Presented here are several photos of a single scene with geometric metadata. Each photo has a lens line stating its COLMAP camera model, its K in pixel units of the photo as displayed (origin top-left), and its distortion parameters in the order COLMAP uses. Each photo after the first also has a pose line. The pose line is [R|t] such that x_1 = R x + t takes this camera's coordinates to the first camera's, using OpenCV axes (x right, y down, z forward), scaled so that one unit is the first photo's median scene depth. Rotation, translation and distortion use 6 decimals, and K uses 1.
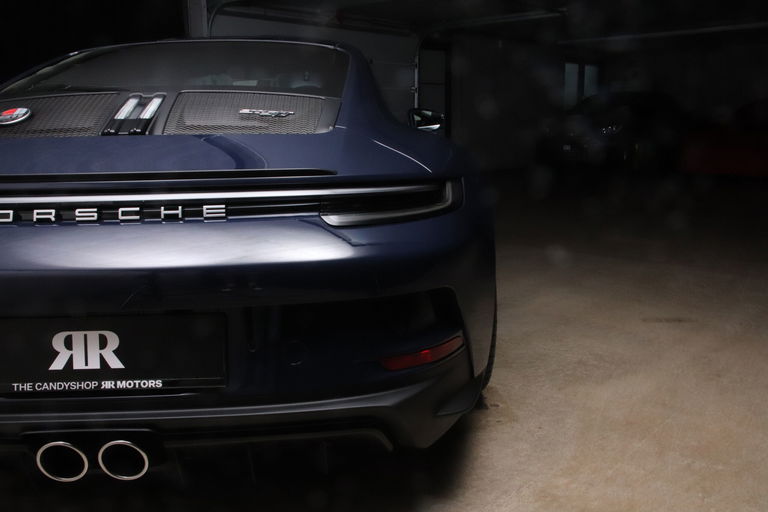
lens RADIAL K [[656.8, 0, 383.9], [0, 656.8, 274.4], [0, 0, 1]] dist [-0.118755, 0.123741]
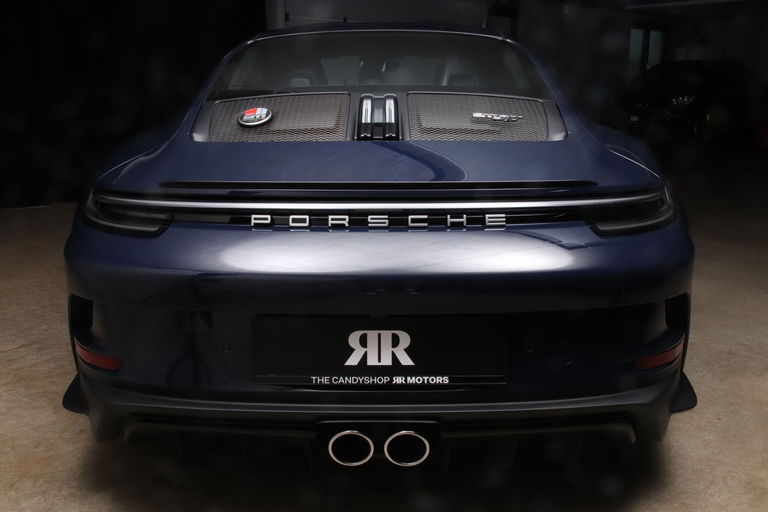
lens RADIAL K [[656.8, 0, 383.9], [0, 656.8, 274.4], [0, 0, 1]] dist [-0.118755, 0.123741]
pose [[0.996939, 0.024156, -0.074364, -0.365413], [-0.020433, 0.998519, 0.050419, -0.058937], [0.075472, -0.048745, 0.995956, -0.085548]]
